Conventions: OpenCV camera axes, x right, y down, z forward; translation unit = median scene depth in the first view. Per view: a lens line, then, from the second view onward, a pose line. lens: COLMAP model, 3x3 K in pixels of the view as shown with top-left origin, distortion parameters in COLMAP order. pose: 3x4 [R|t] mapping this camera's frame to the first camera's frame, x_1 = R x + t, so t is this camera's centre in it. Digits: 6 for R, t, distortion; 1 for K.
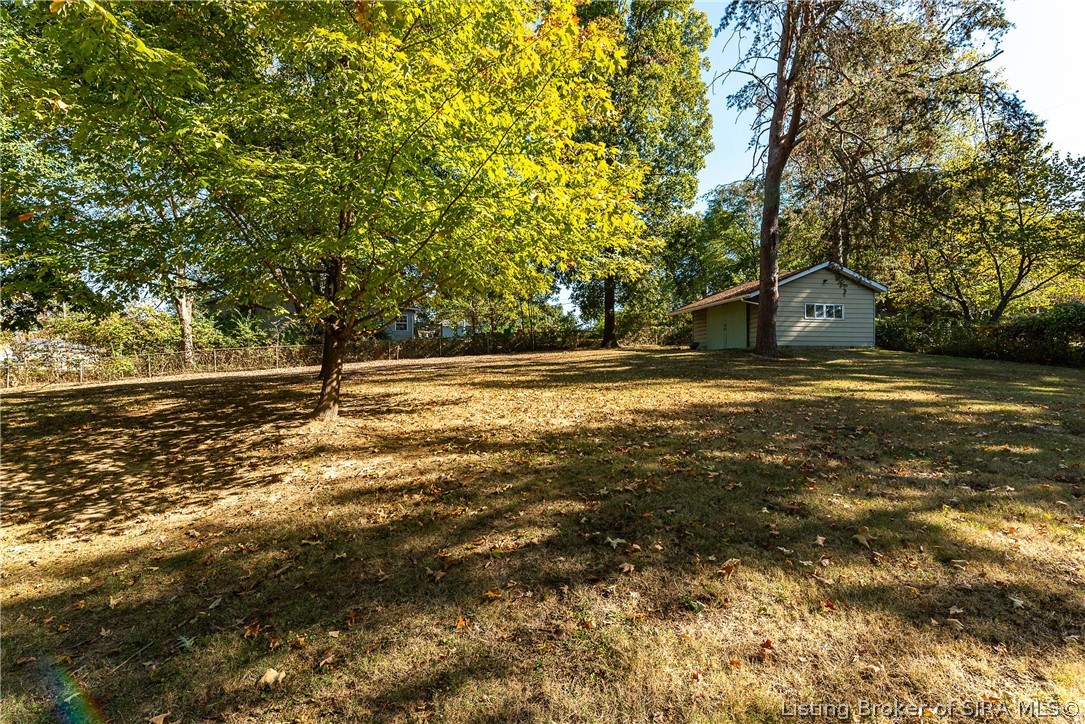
lens RADIAL K [[508.9, 0, 545.2], [0, 508.9, 364.0], [0, 0, 1]] dist [-0.001253, -0.000030]
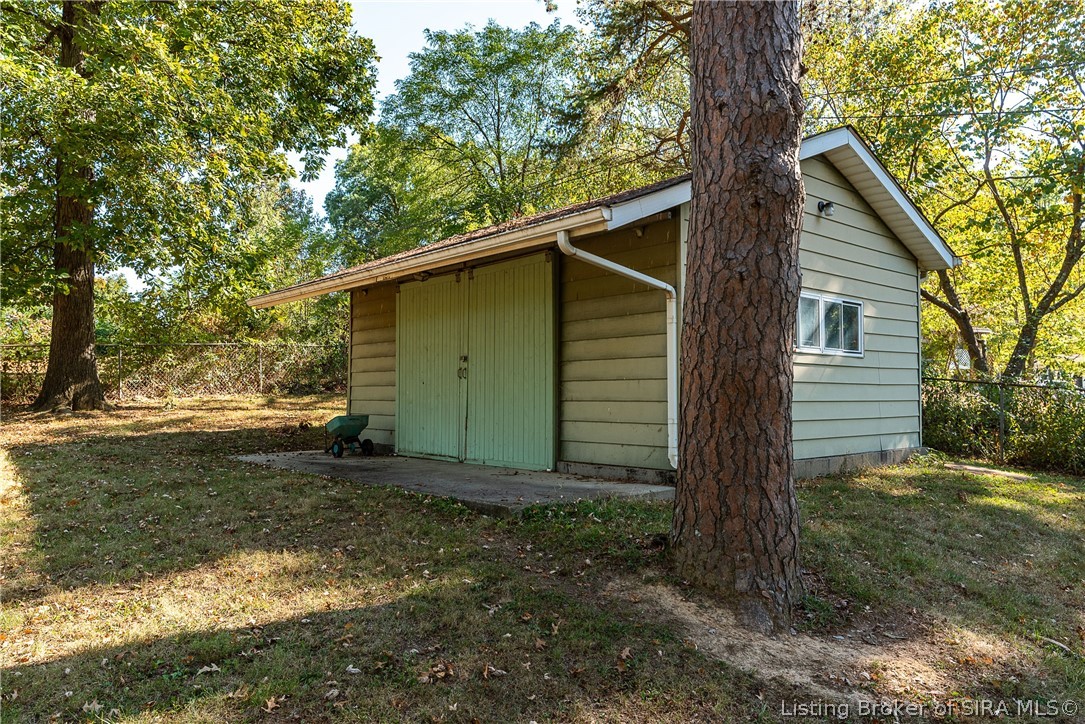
lens RADIAL K [[770.3, 0, 543.2], [0, 770.3, 361.2], [0, 0, 1]] dist [0.001500, 0.000334]
pose [[0.883797, 0.021633, 0.467371, 0.152264], [-0.005101, 0.999317, -0.036610, -0.043556], [-0.467843, 0.029972, 0.883303, 0.477981]]
